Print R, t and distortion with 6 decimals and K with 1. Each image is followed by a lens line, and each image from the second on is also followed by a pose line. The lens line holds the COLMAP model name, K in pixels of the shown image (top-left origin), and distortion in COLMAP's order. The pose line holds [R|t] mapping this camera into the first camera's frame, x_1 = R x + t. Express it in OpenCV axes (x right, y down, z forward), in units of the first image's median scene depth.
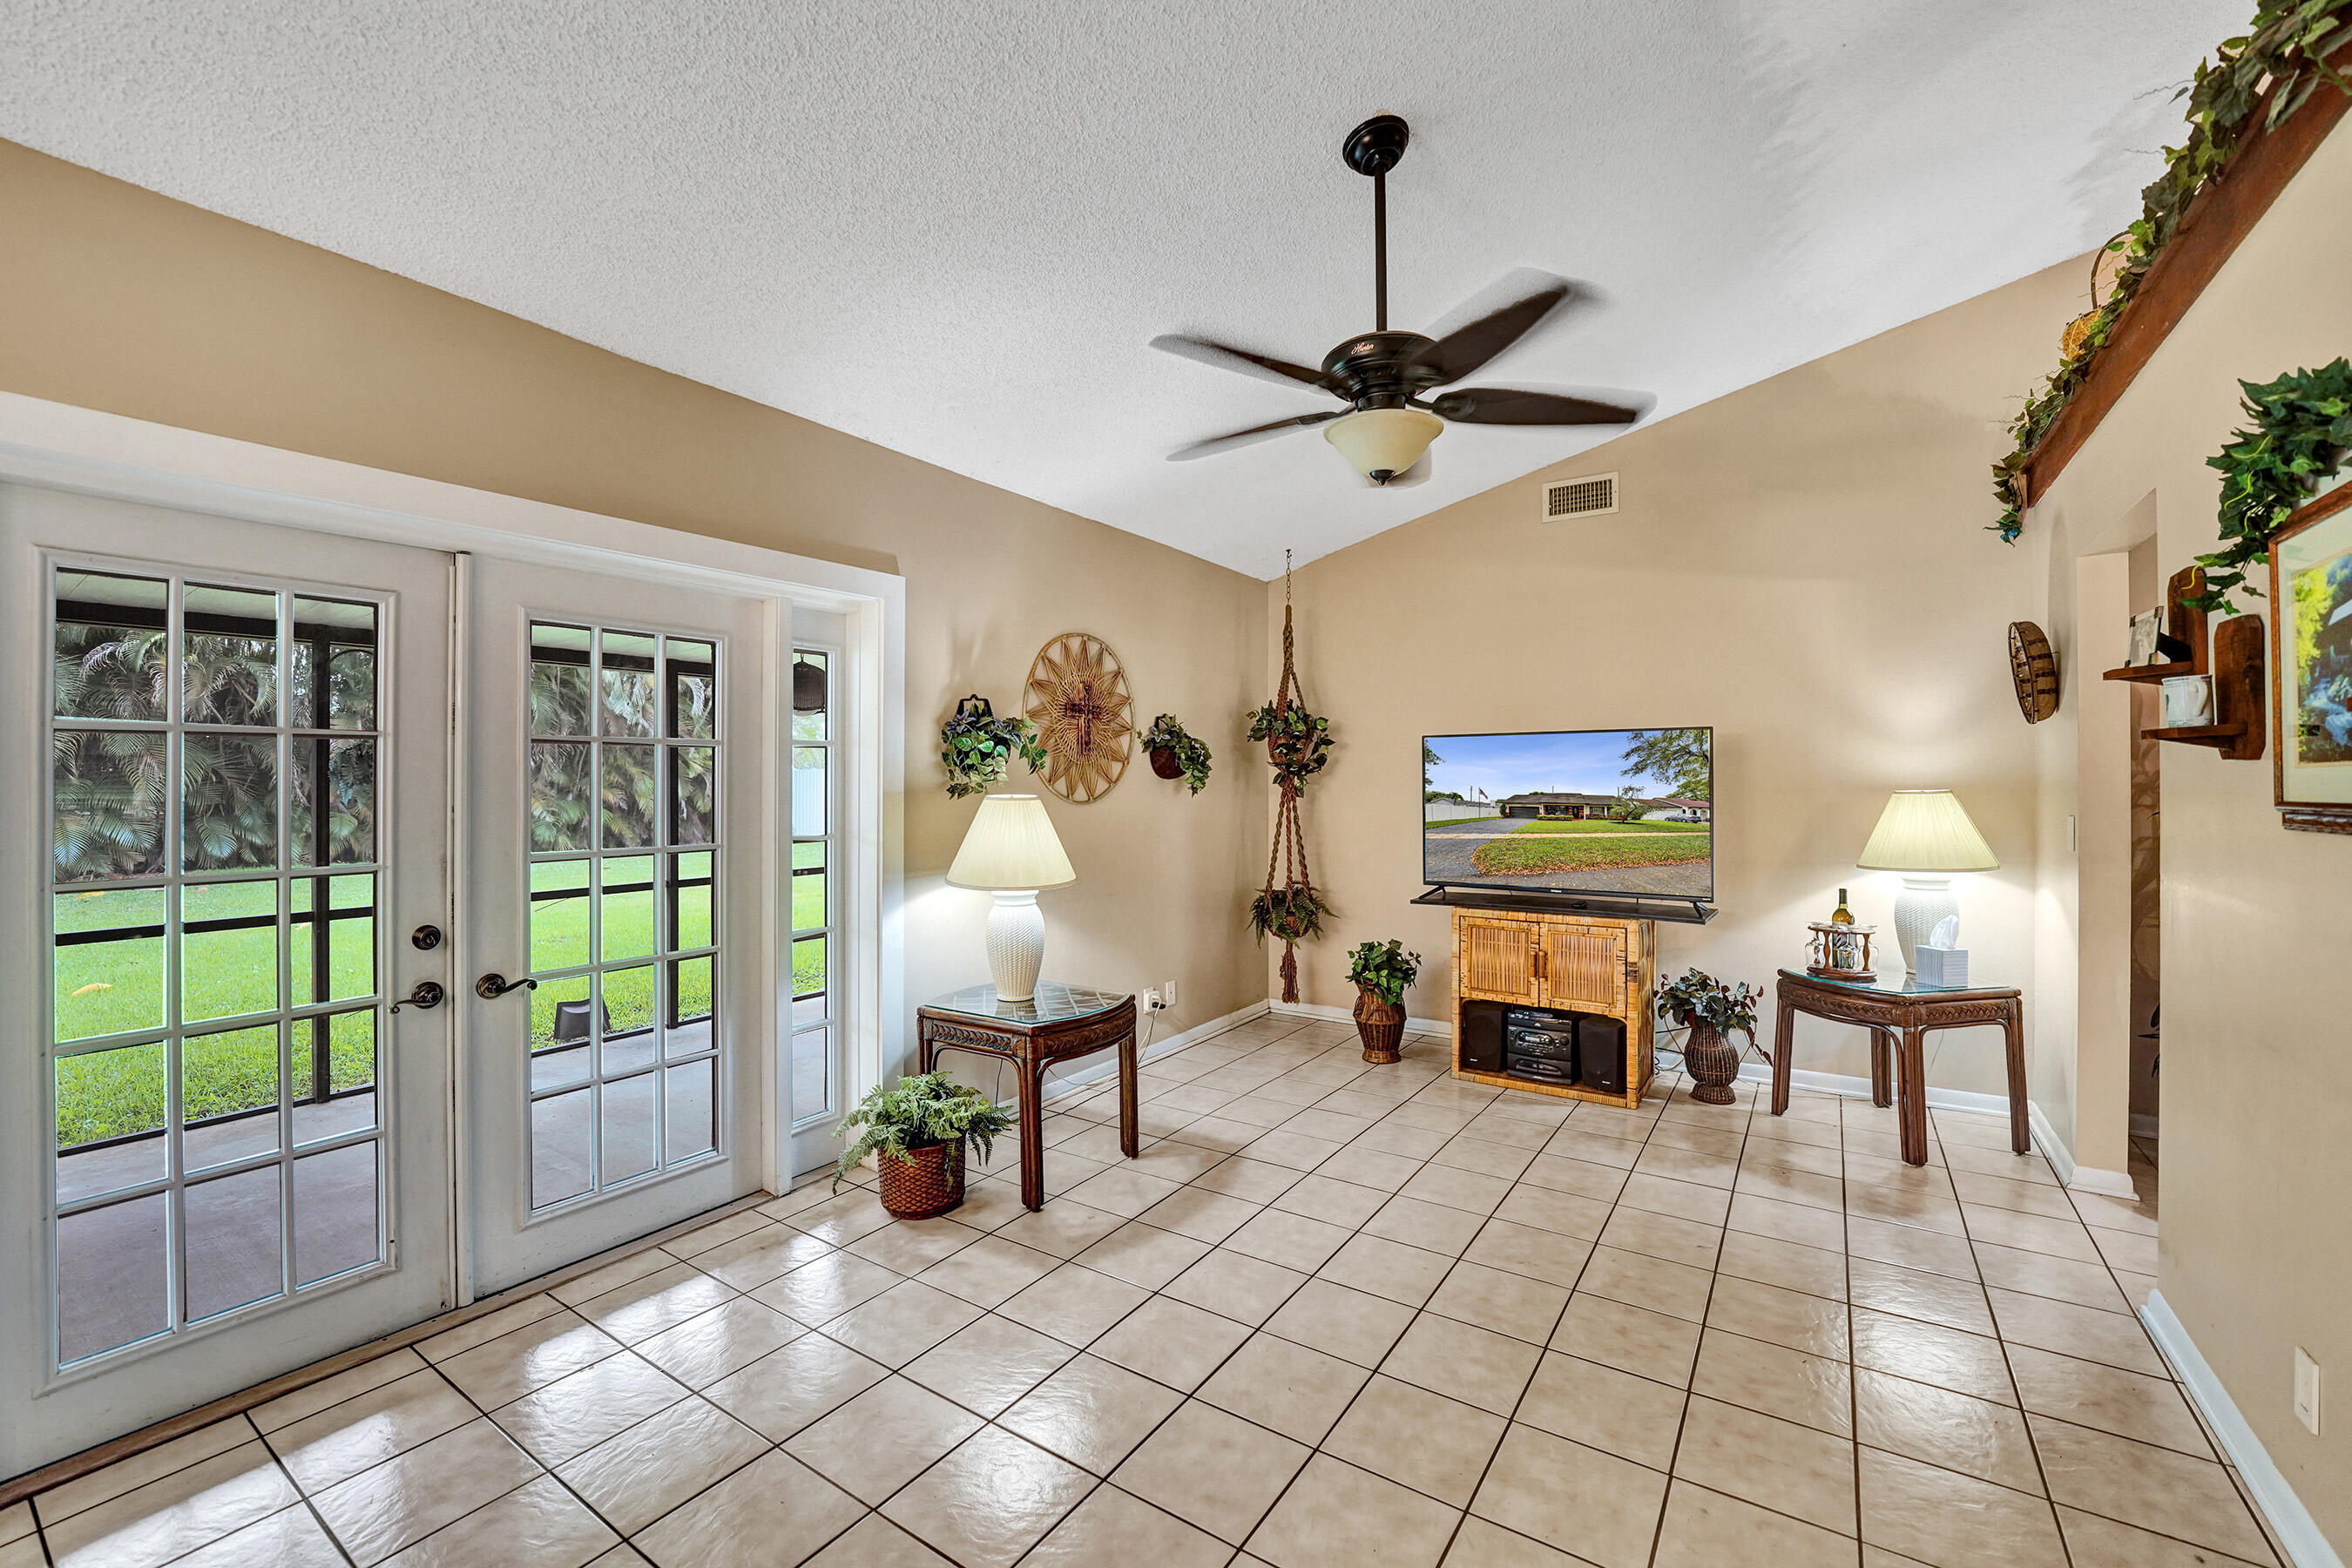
lens RADIAL K [[960.6, 0, 1171.5], [0, 960.6, 772.3], [0, 0, 1]] dist [-0.026514, -0.000035]
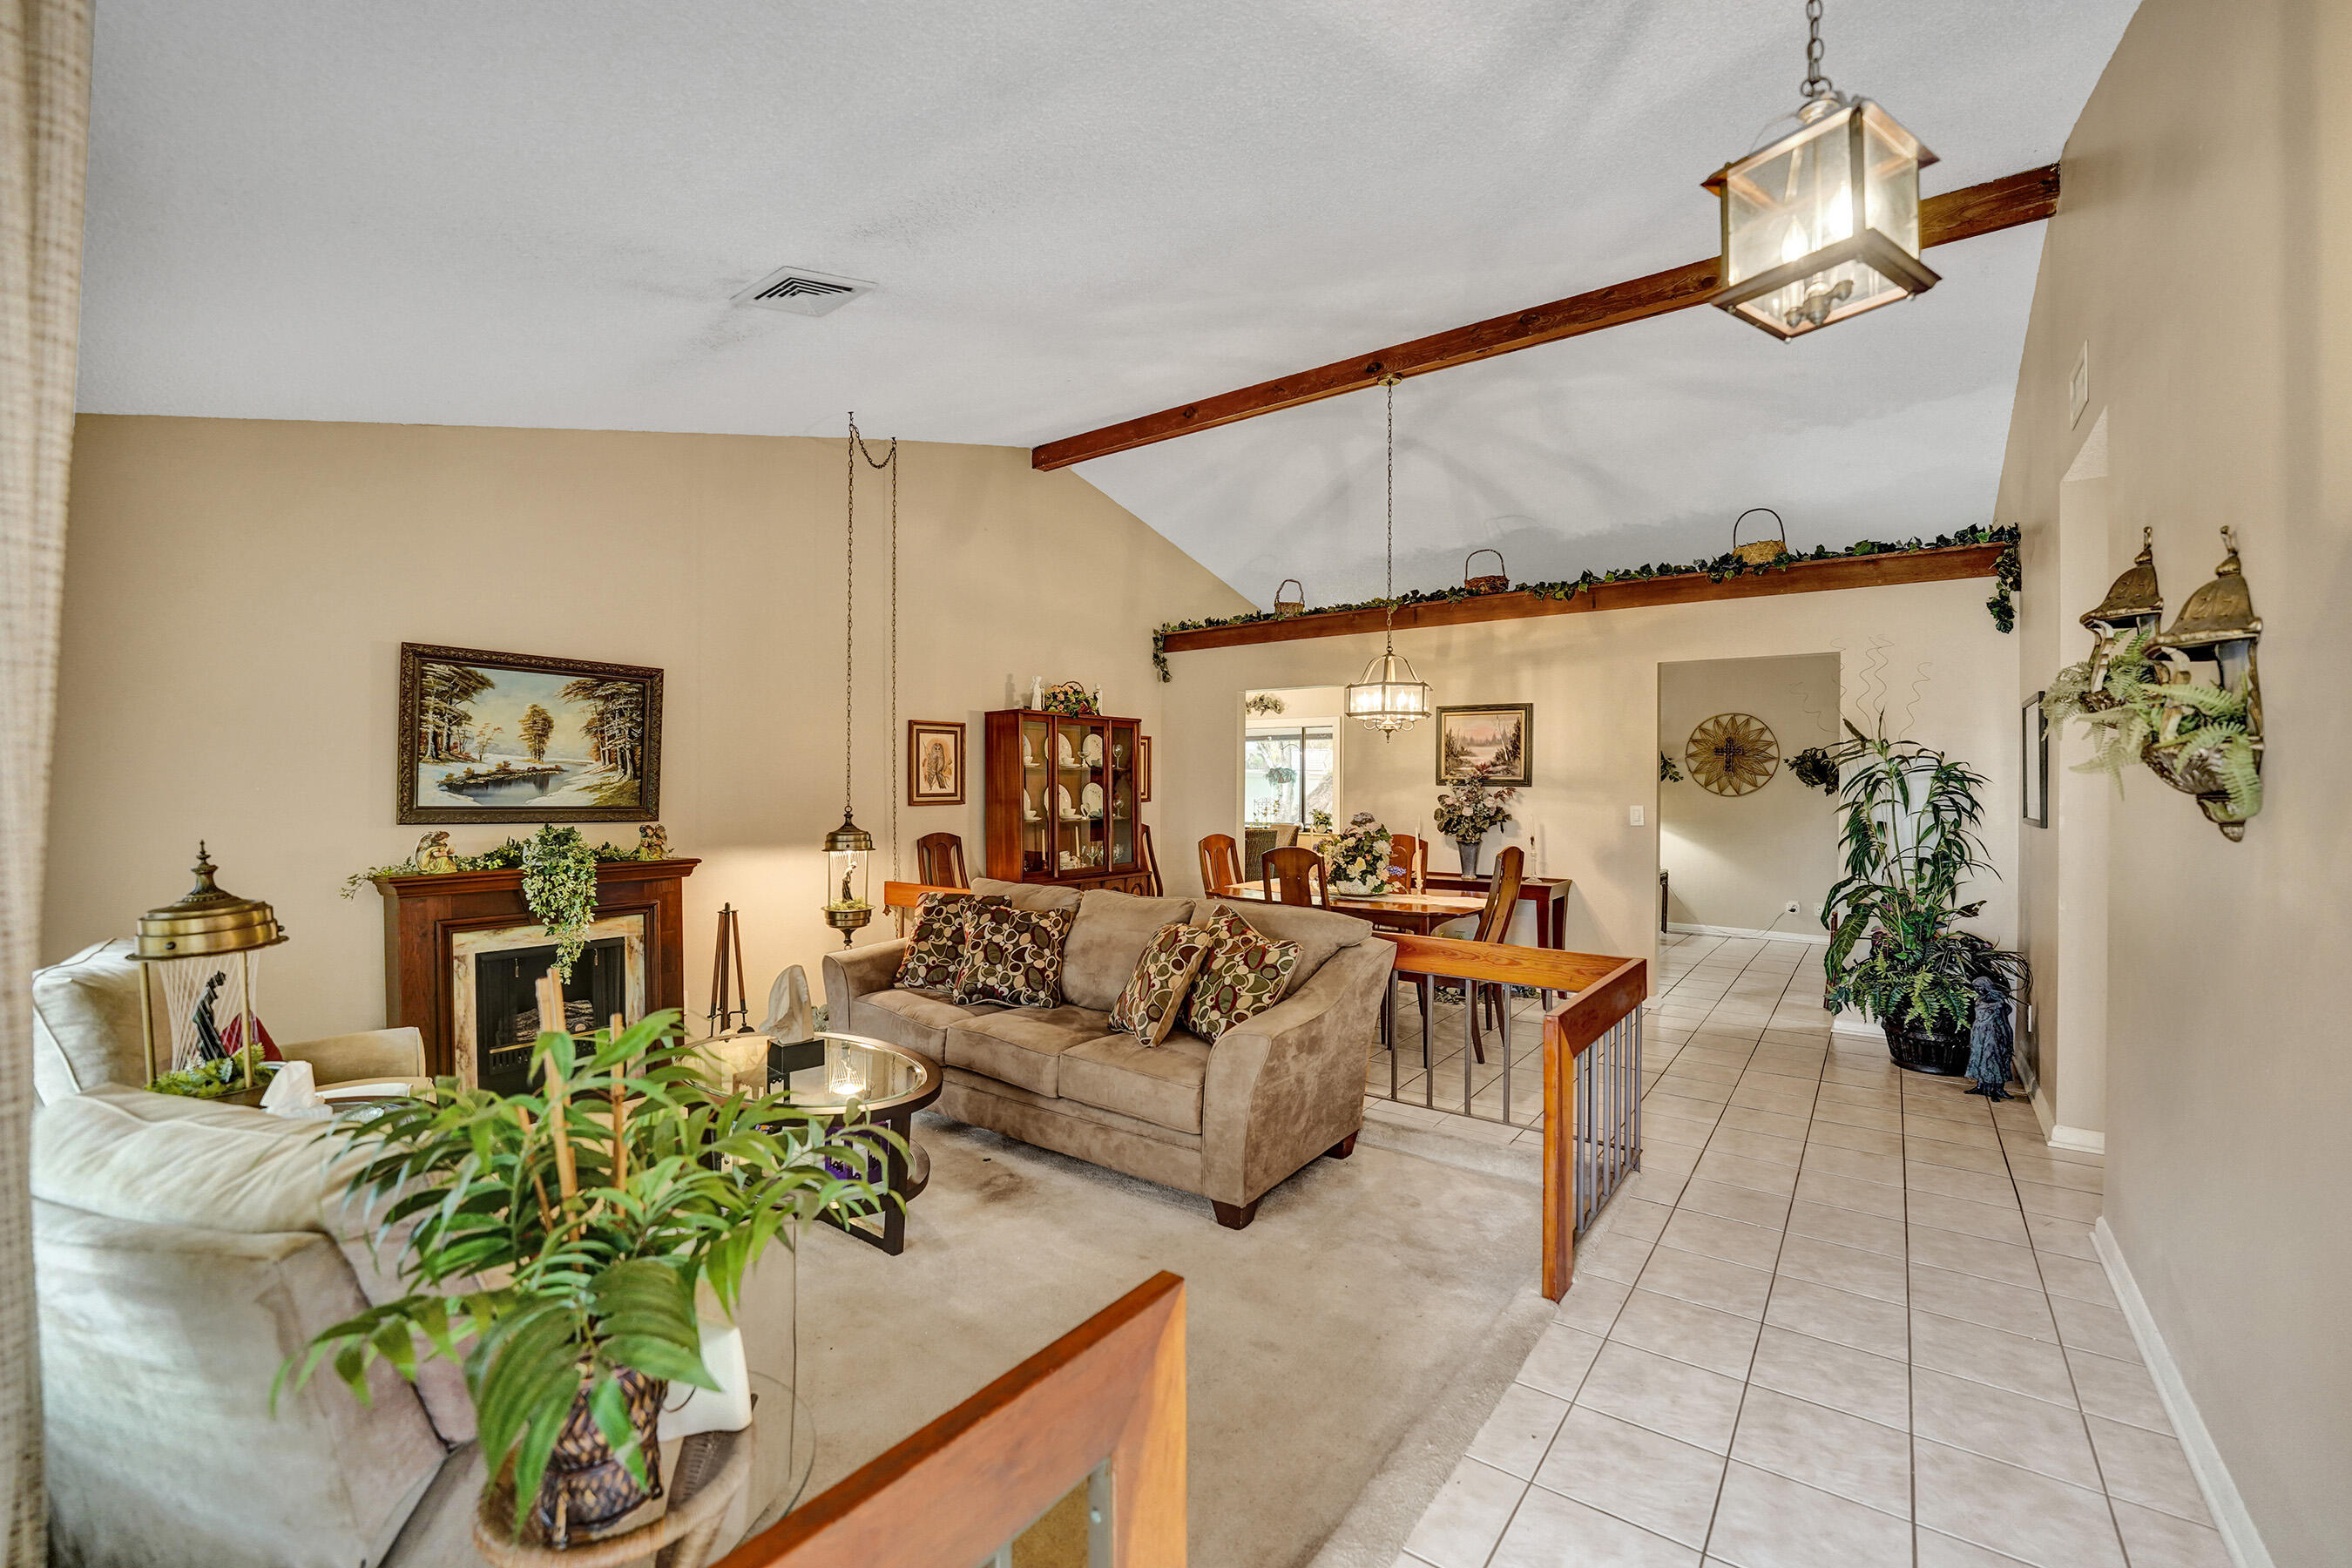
lens RADIAL K [[966.4, 0, 1172.4], [0, 966.4, 785.0], [0, 0, 1]] dist [-0.023452, 0.000470]
pose [[-0.047627, 0.004277, -0.998856, 2.123664], [-0.000088, 0.999991, 0.004286, -0.000605], [0.998865, 0.000292, -0.047626, -0.096777]]
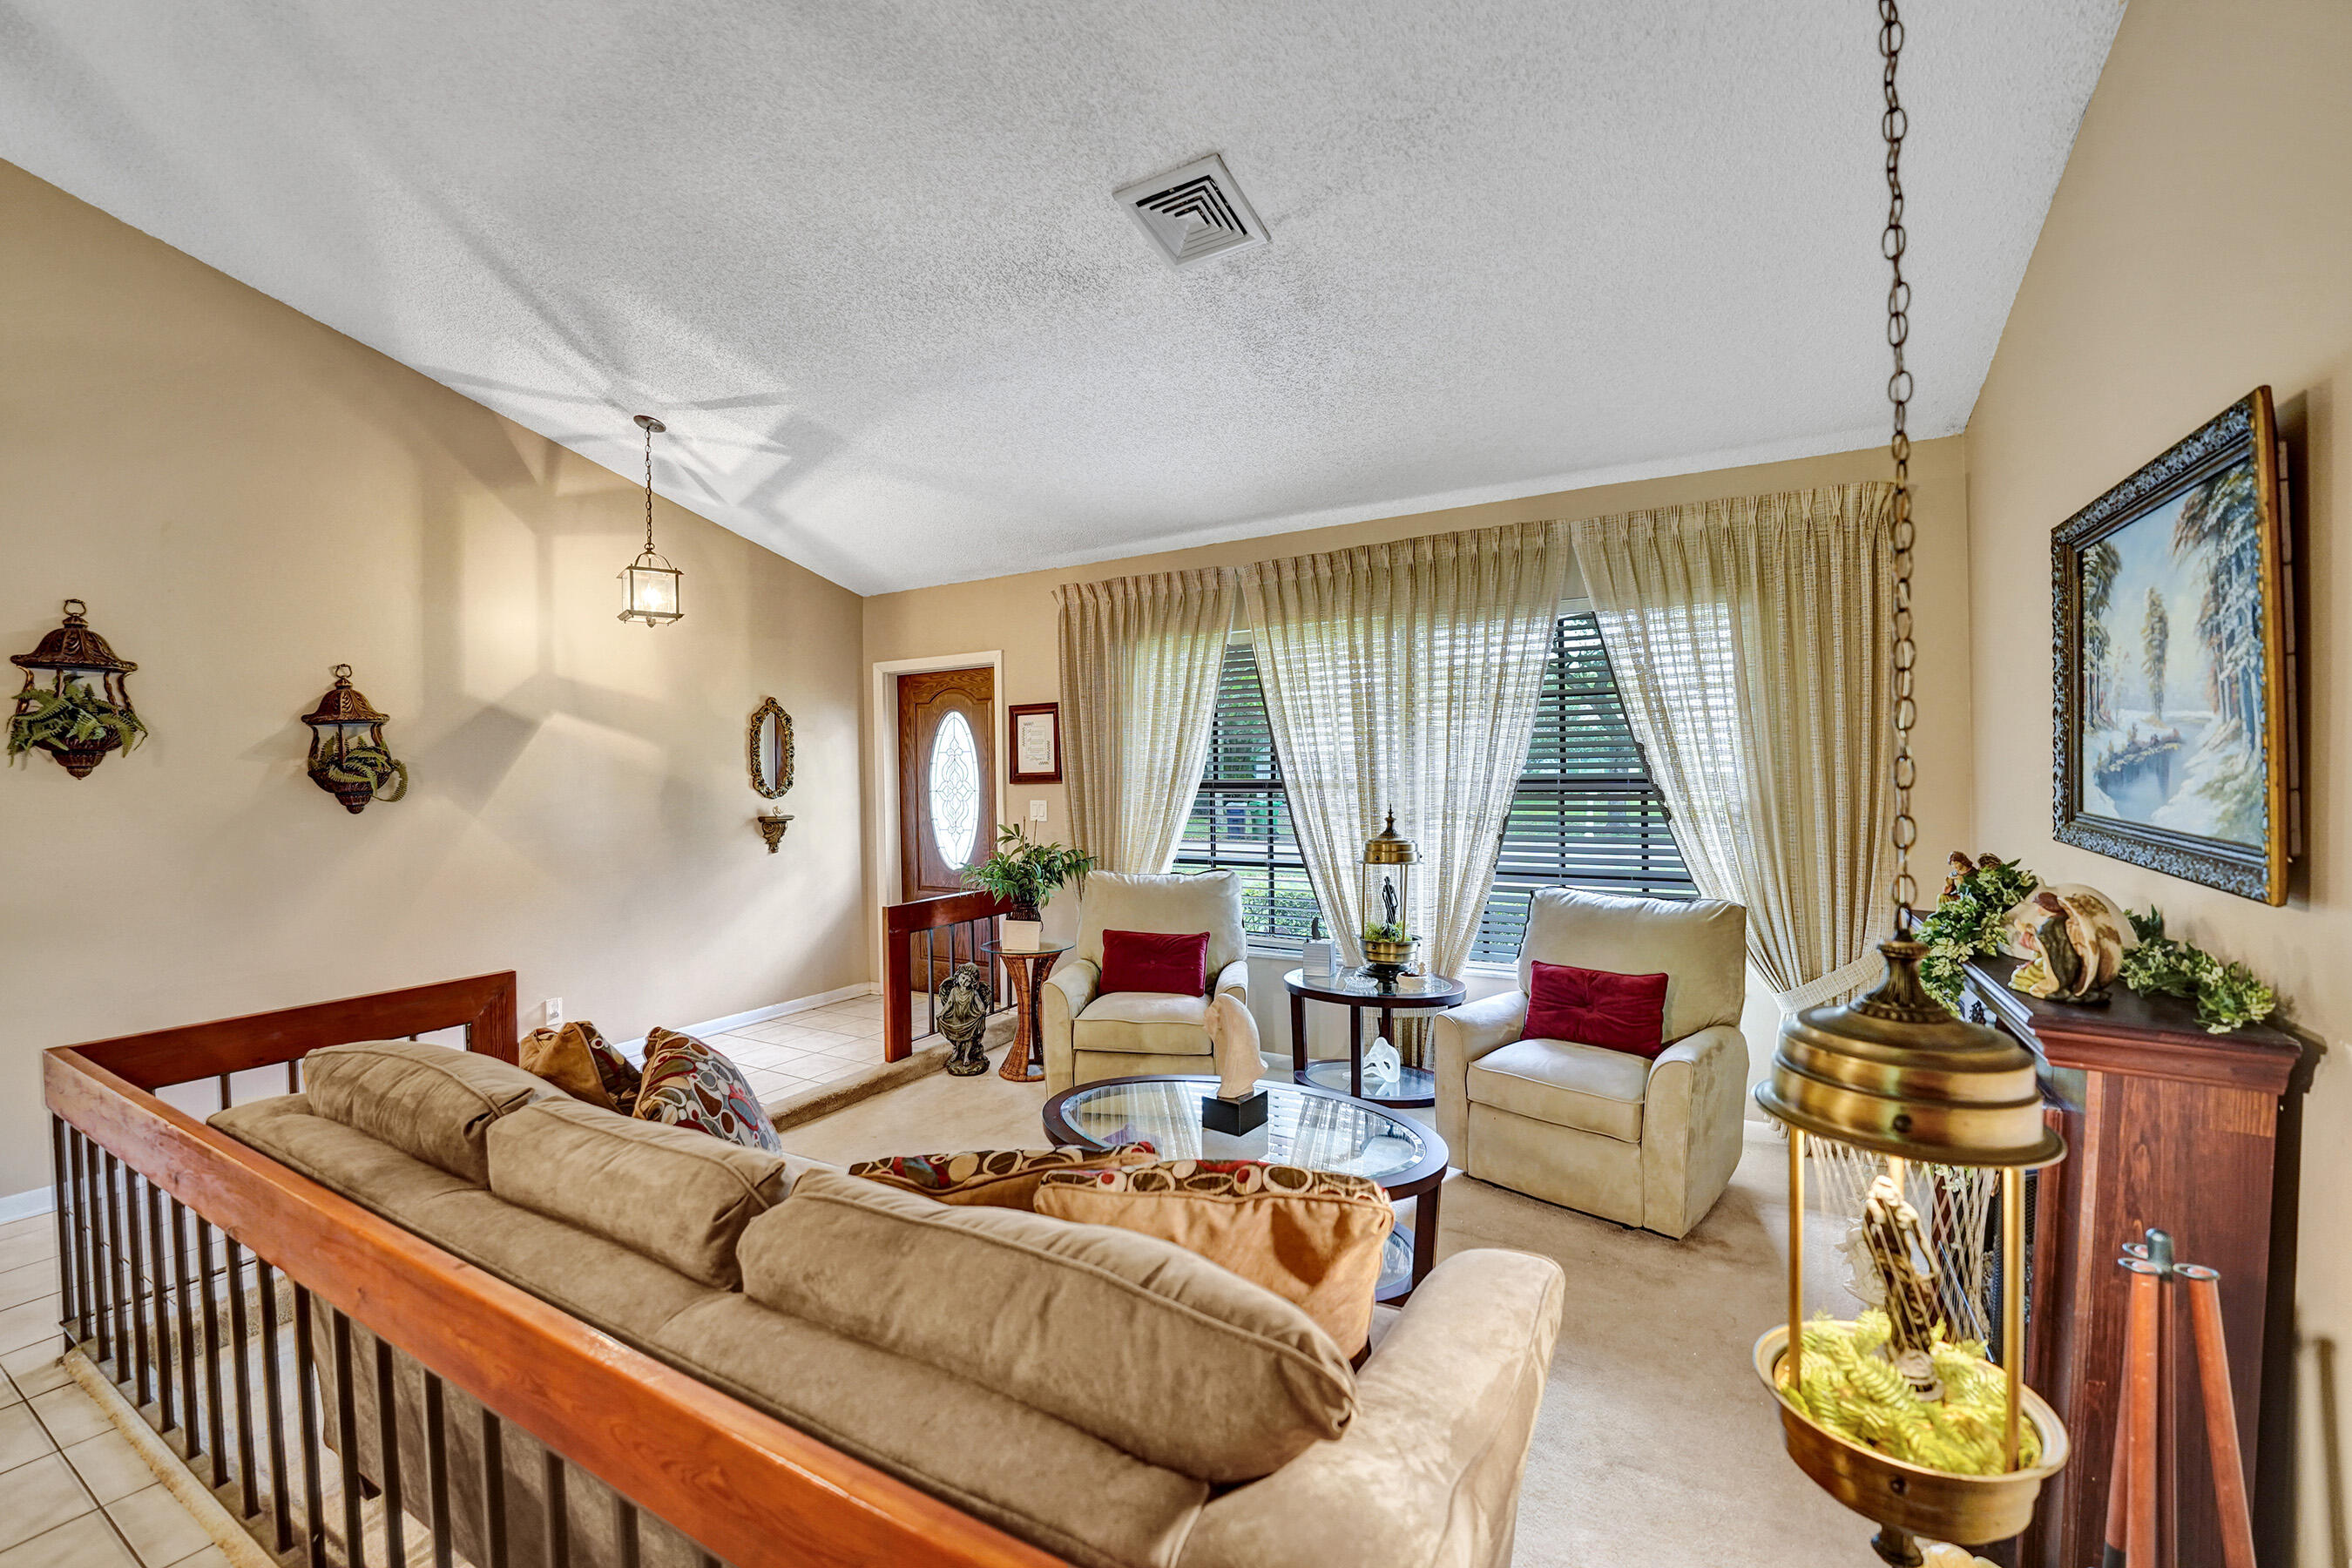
lens RADIAL K [[966.4, 0, 1172.4], [0, 966.4, 785.0], [0, 0, 1]] dist [-0.023452, 0.000470]
pose [[-0.070993, -0.016239, 0.997345, 0.654458], [0.013118, 0.999766, 0.017212, -0.006072], [-0.997391, 0.014305, -0.070763, -0.365313]]
